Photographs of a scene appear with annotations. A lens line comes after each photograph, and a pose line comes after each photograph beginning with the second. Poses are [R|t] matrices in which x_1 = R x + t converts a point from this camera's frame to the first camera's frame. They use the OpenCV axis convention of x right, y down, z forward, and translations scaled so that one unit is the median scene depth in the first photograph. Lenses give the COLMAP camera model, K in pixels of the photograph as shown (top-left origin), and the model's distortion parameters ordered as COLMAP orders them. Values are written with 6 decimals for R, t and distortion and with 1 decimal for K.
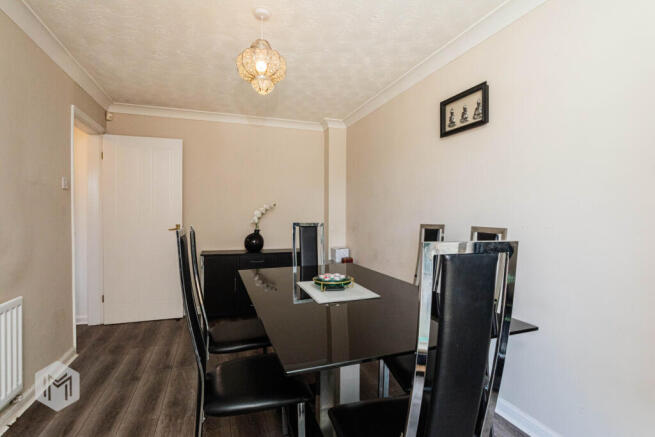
lens RADIAL K [[334.4, 0, 329.0], [0, 334.4, 216.1], [0, 0, 1]] dist [-0.001676, -0.000078]
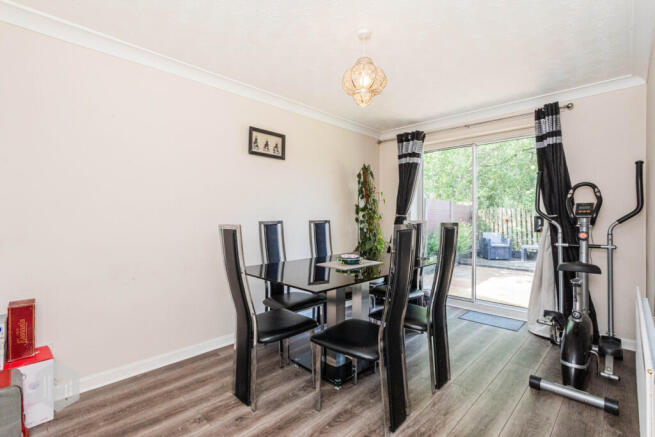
lens RADIAL K [[307.6, 0, 328.6], [0, 307.6, 218.1], [0, 0, 1]] dist [0.003755, 0.000318]
pose [[-0.426507, 0.000044, 0.904484, -0.904952], [0.003707, 0.999992, 0.001699, 0.011067], [-0.904477, 0.004078, -0.426504, 1.296288]]
